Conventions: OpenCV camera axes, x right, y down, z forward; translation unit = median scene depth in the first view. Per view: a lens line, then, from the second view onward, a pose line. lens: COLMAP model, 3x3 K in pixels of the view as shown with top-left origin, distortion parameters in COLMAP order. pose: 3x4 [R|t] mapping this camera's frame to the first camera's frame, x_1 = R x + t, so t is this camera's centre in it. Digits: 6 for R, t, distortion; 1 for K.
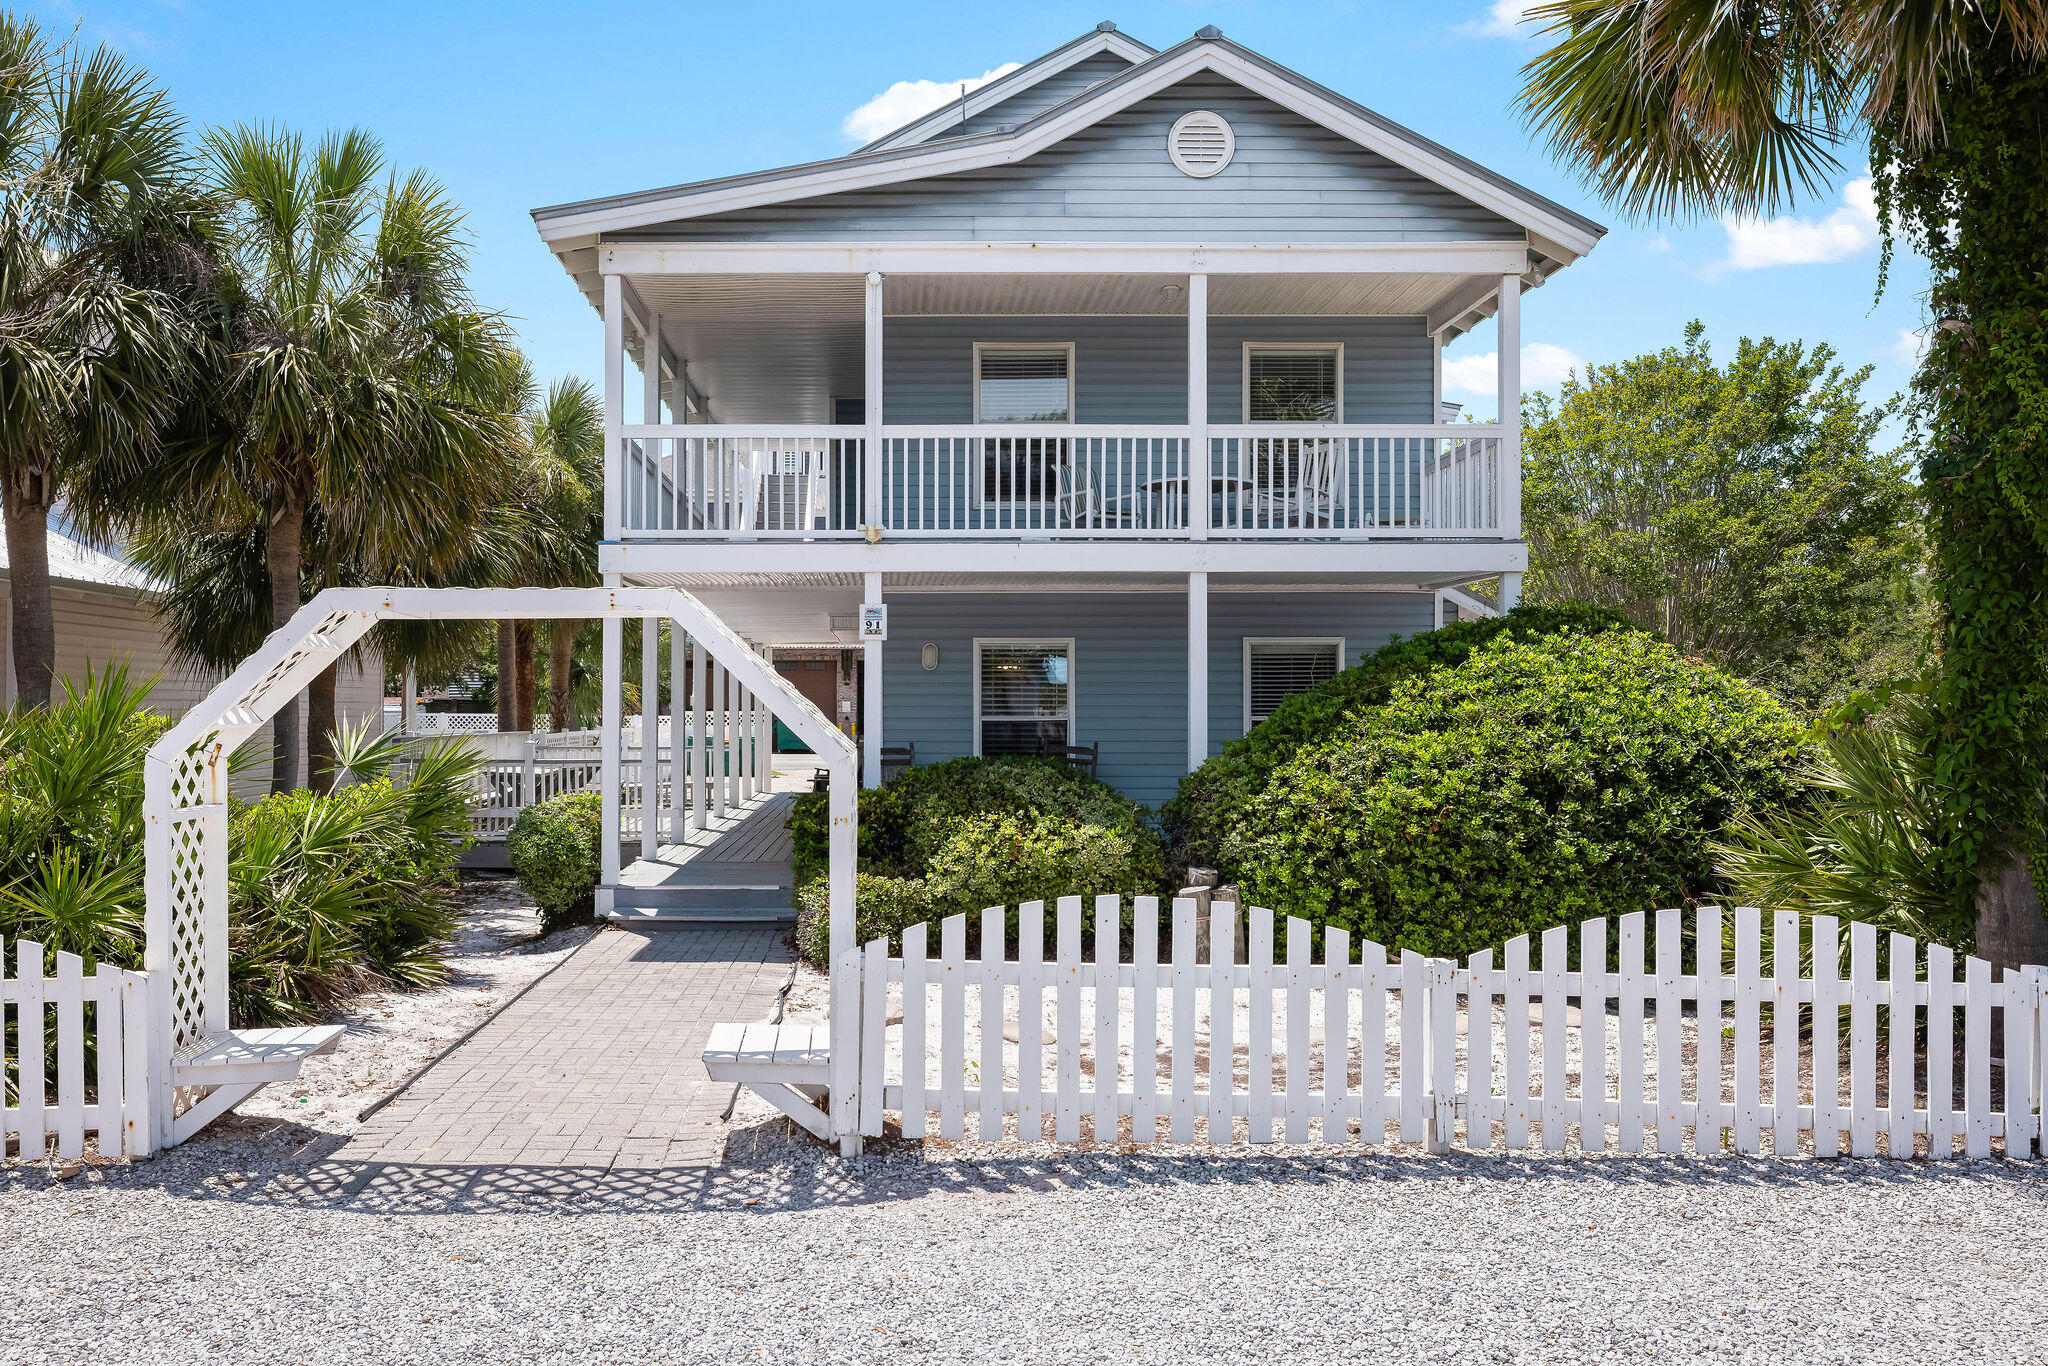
lens RADIAL K [[1542.9, 0, 885.6], [0, 1542.9, 710.2], [0, 0, 1]] dist [0.005141, 0.007133]
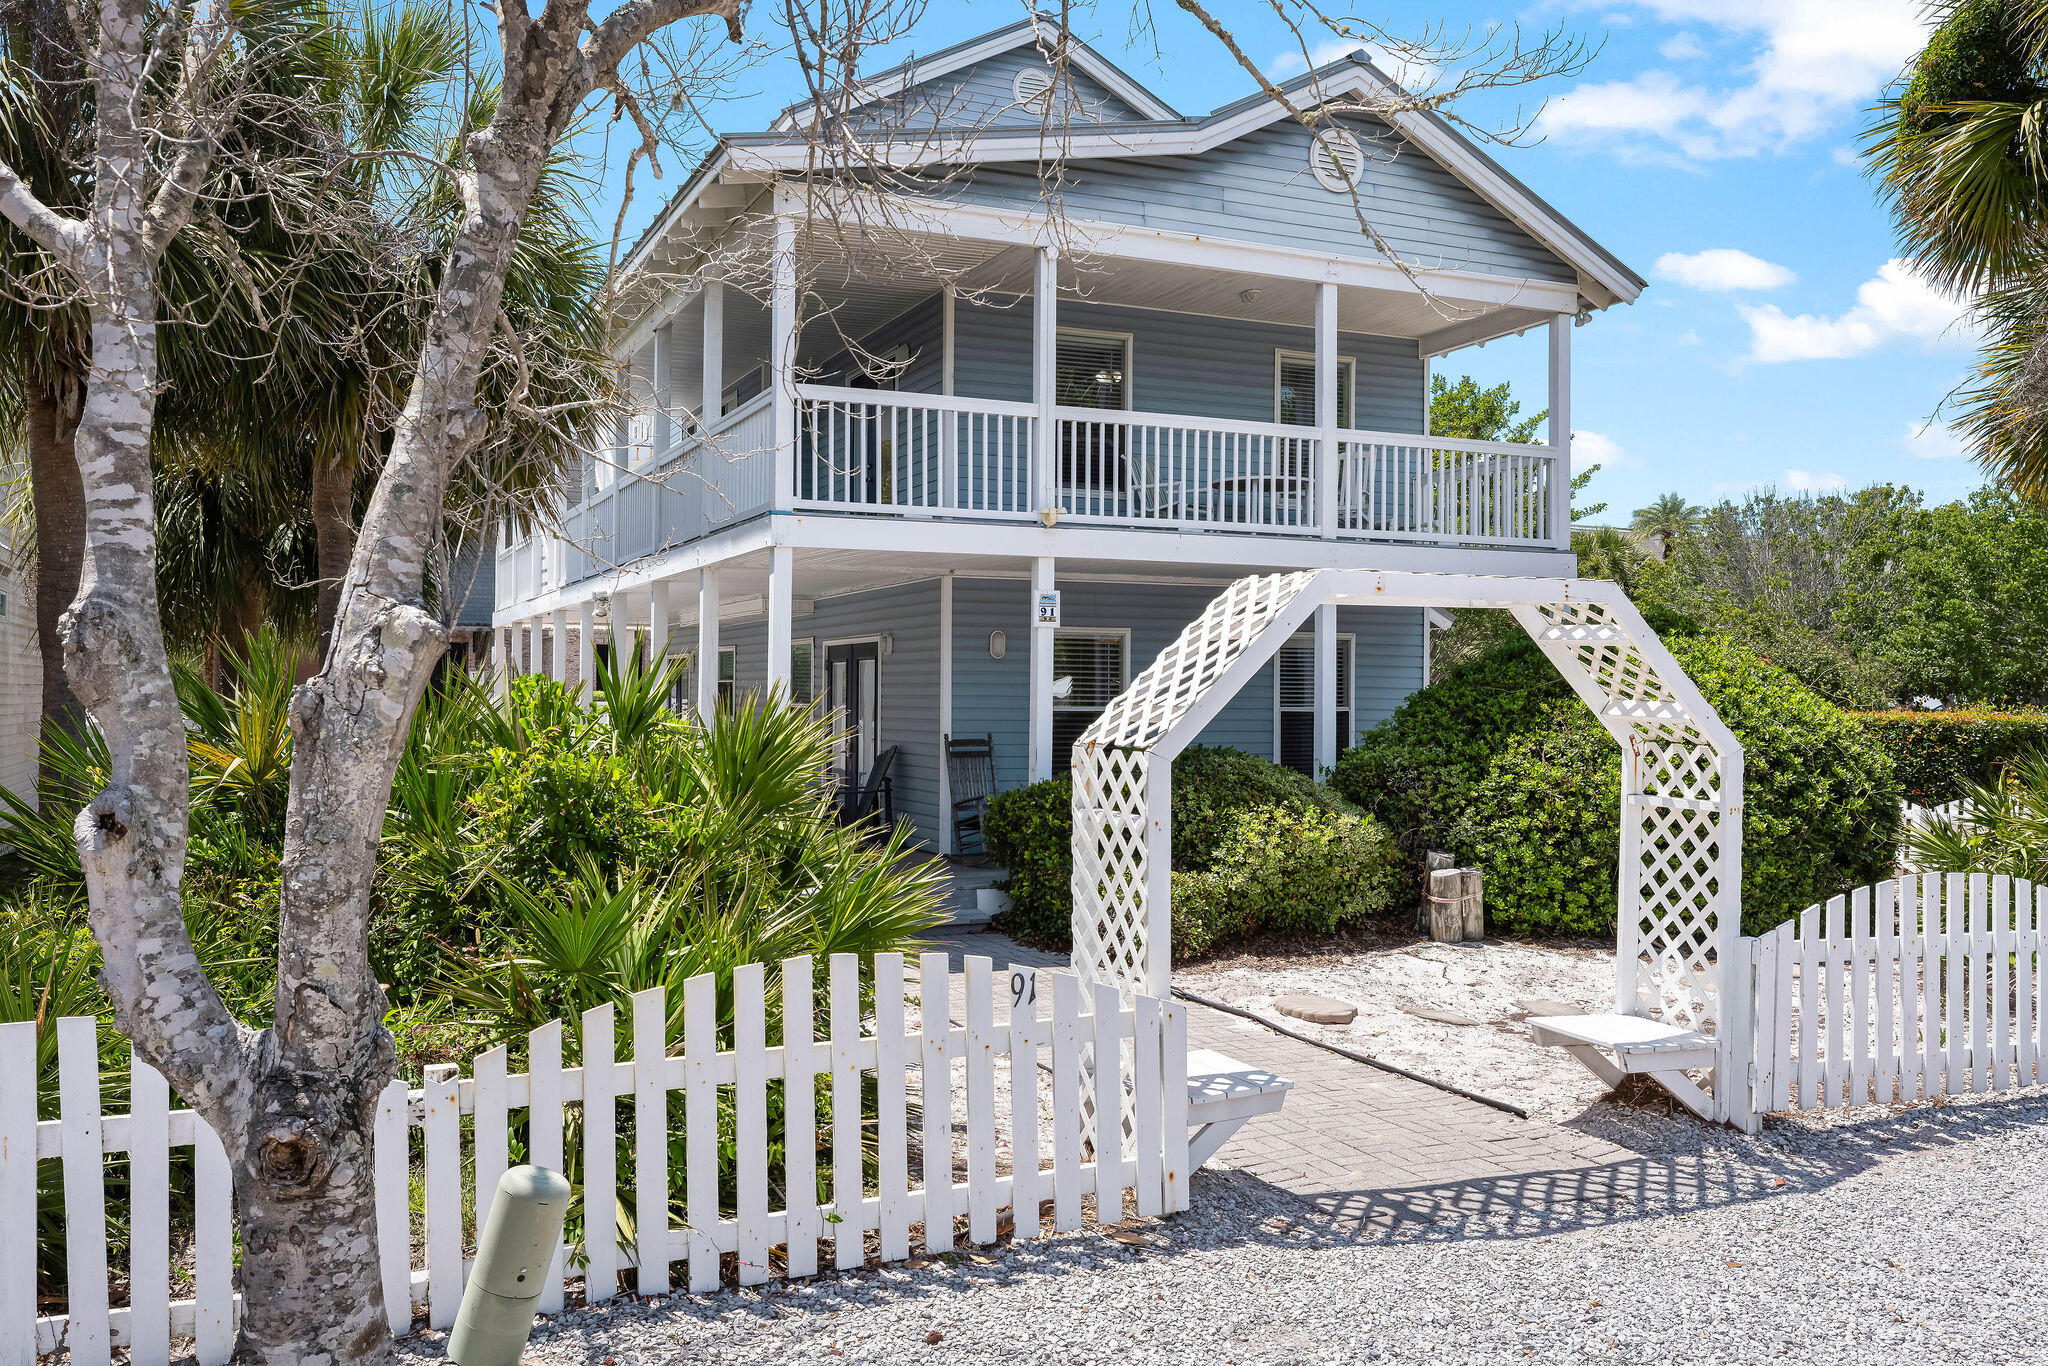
lens RADIAL K [[1620.6, 0, 1024.0], [0, 1620.6, 683.0], [0, 0, 1]] dist [0.042566, -0.002148]
pose [[0.913240, 0.006232, 0.407375, -0.516469], [-0.005574, 0.999981, -0.002802, -0.009383], [-0.407384, 0.000289, 0.913257, 0.092682]]
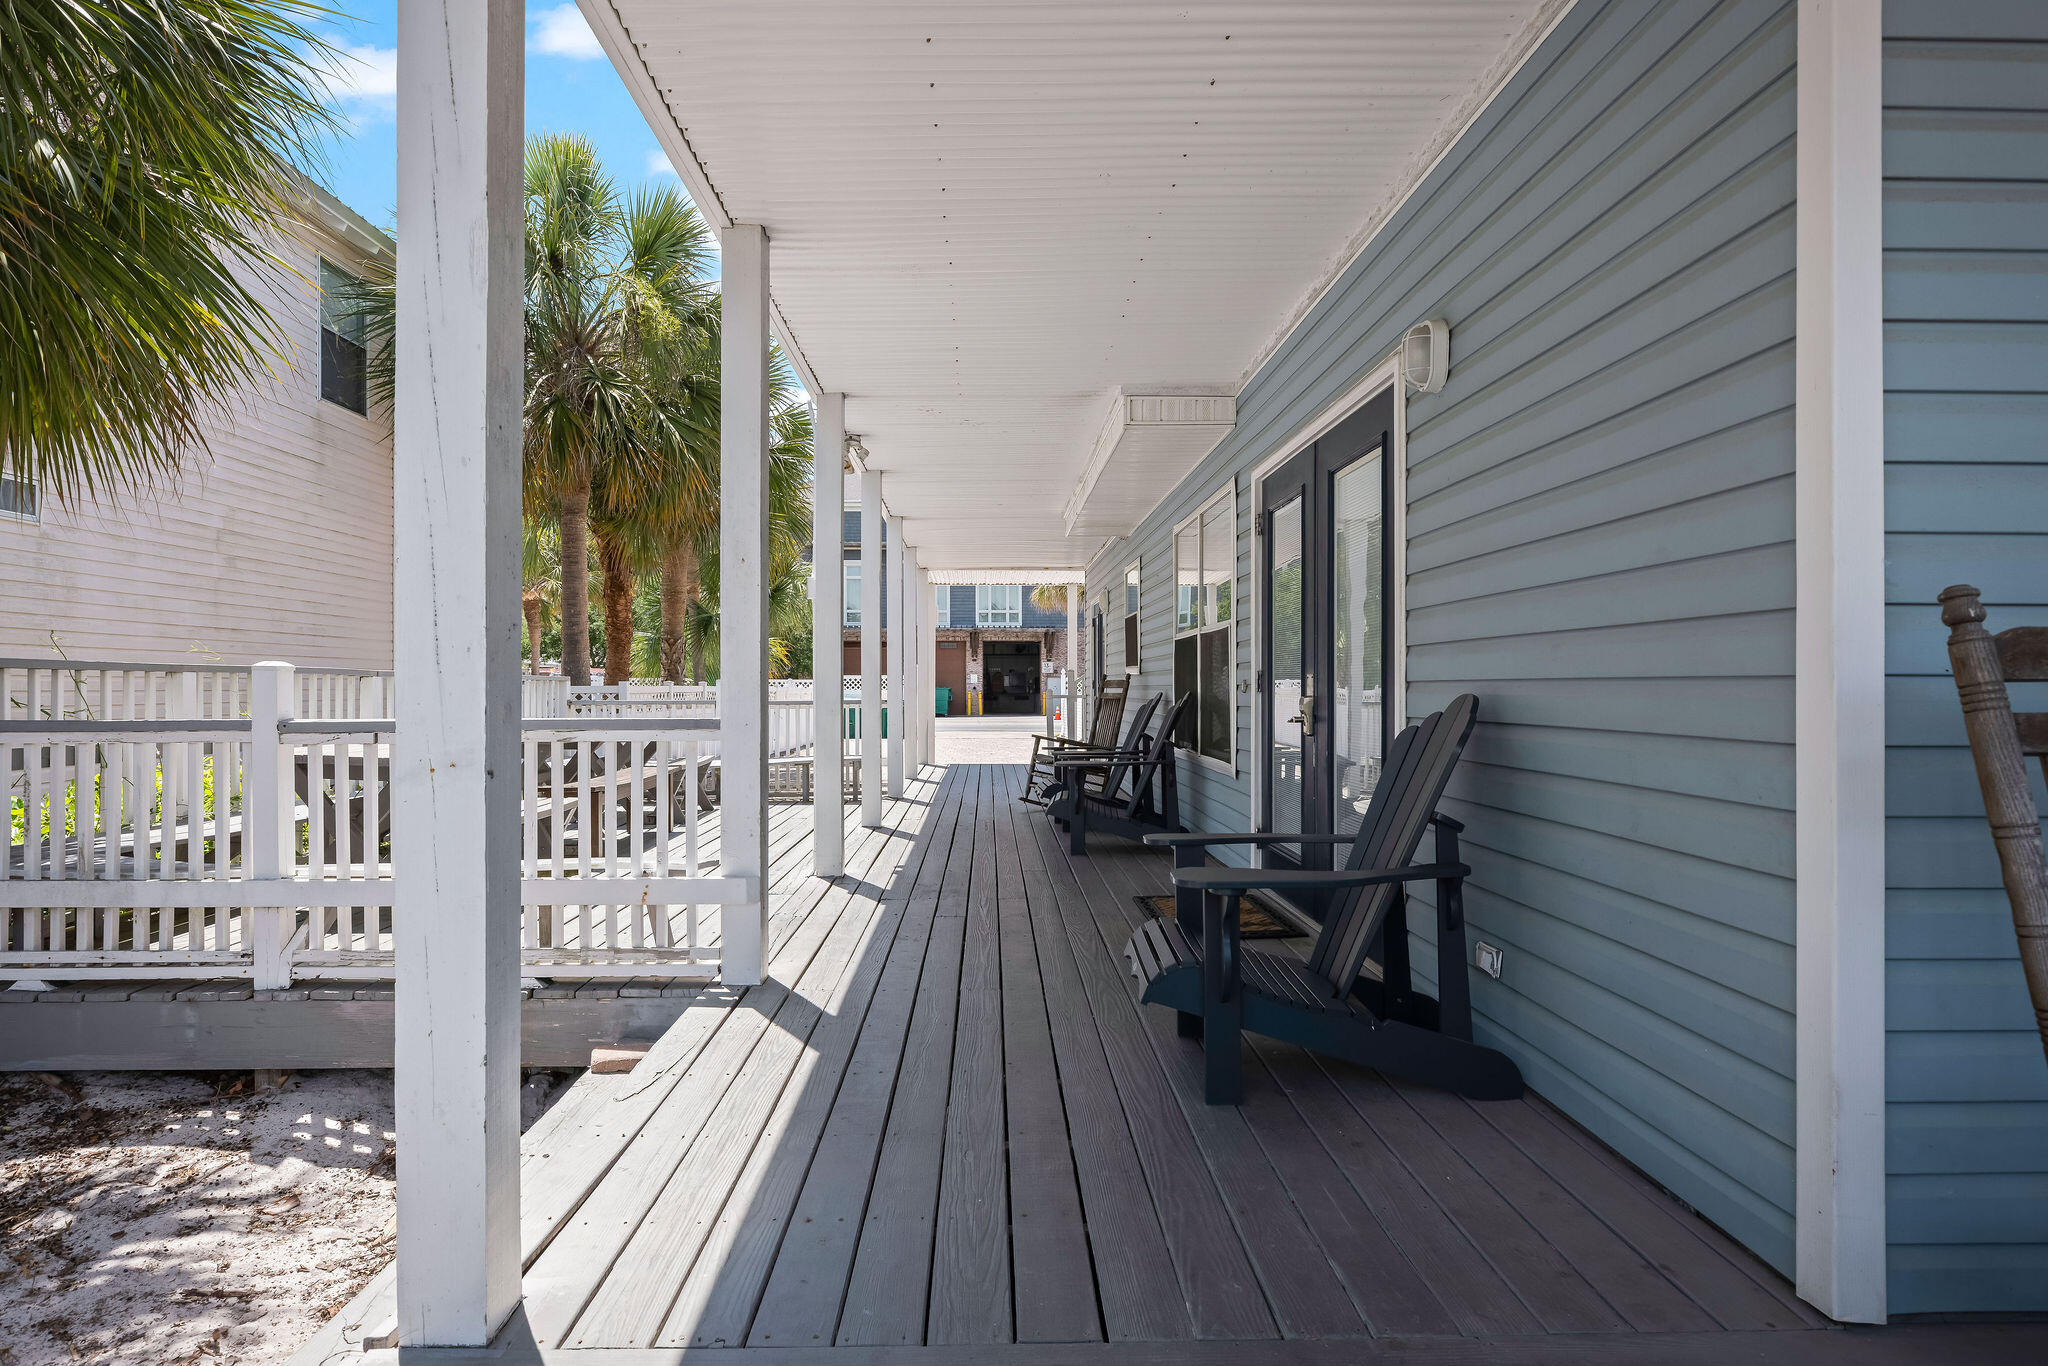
lens RADIAL K [[1113.0, 0, 1024.0], [0, 1113.0, 683.0], [0, 0, 1]] dist [-0.002712, 0.000296]
pose [[0.999410, -0.002323, 0.034266, -0.136573], [0.002425, 0.999993, -0.002933, 0.040559], [-0.034259, 0.003014, 0.999408, 1.231878]]
